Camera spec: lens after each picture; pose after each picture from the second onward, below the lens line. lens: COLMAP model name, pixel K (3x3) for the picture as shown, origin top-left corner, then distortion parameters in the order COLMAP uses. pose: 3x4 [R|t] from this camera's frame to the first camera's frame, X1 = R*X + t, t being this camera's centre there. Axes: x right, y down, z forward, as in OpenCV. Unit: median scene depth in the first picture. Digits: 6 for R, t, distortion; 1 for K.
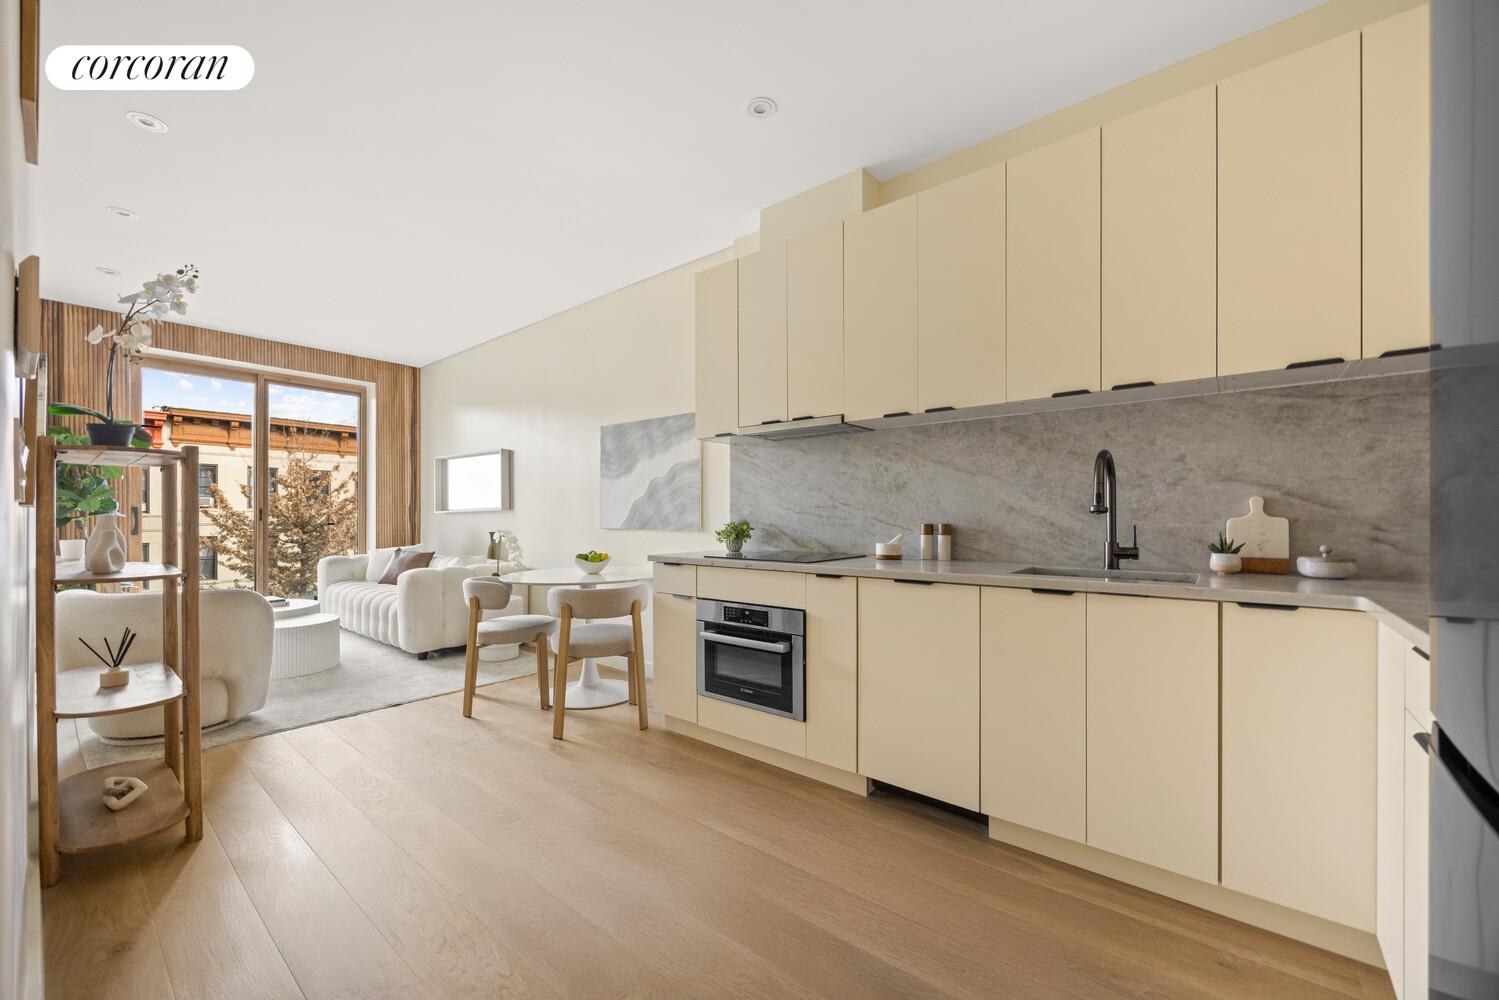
lens RADIAL K [[592.0, 0, 749.4], [0, 592.0, 519.2], [0, 0, 1]] dist [-0.000620, -0.000041]
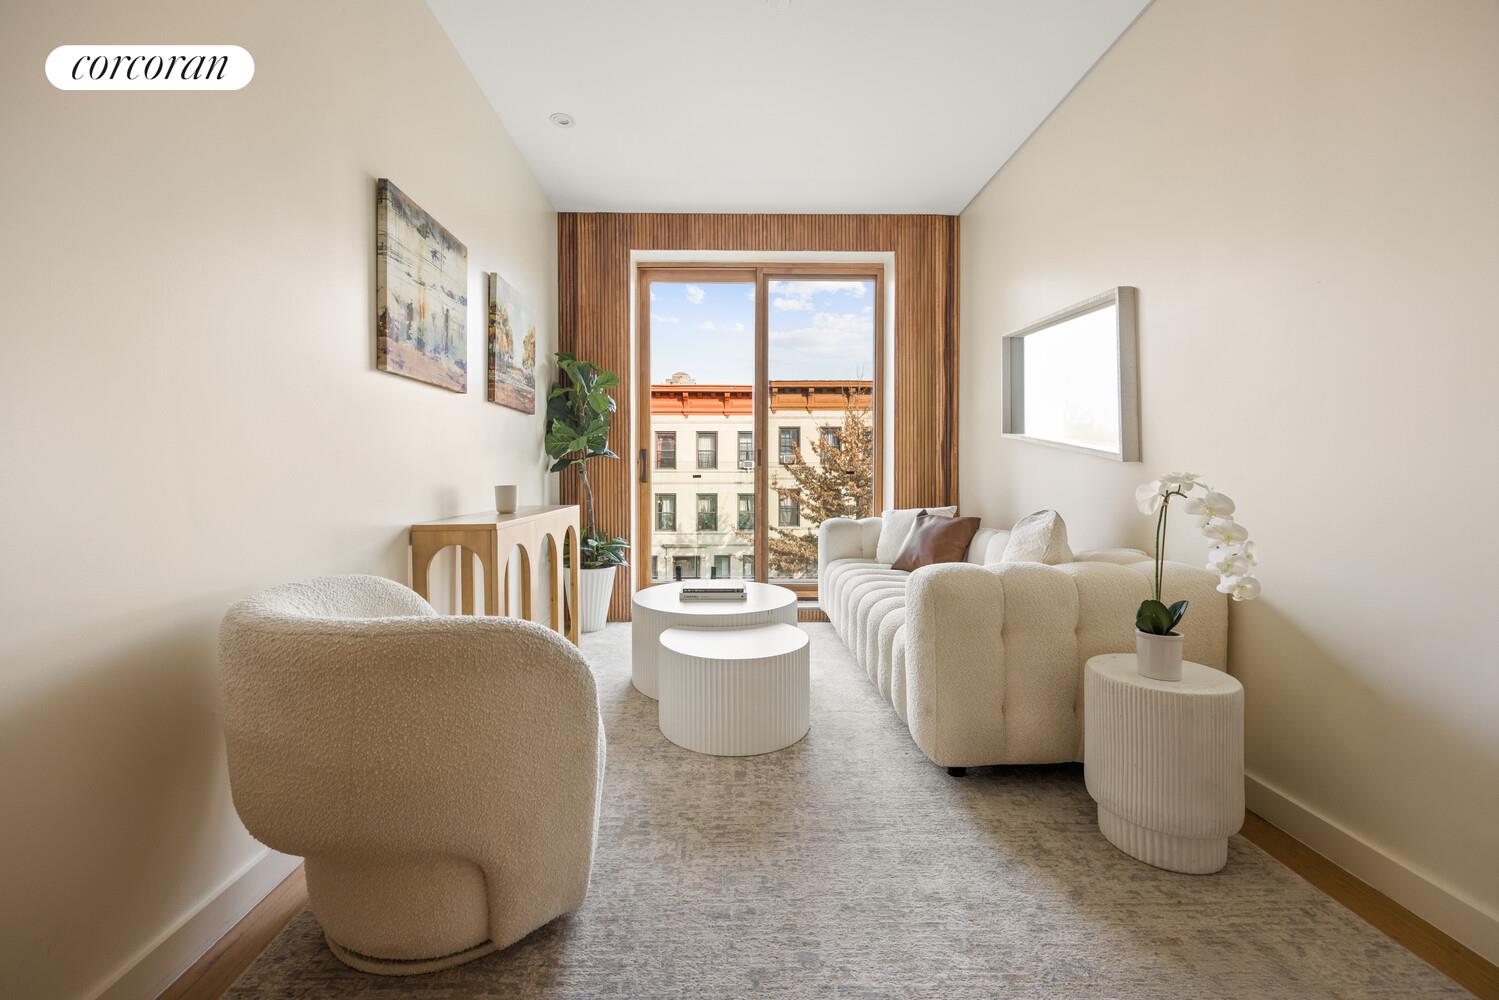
lens RADIAL K [[604.2, 0, 745.2], [0, 604.2, 478.8], [0, 0, 1]] dist [-0.000611, -0.000040]
pose [[0.655454, 0.005867, -0.755213, -0.354441], [-0.003700, 0.999983, 0.004558, 0.021629], [0.755226, -0.000194, 0.655464, 0.656937]]
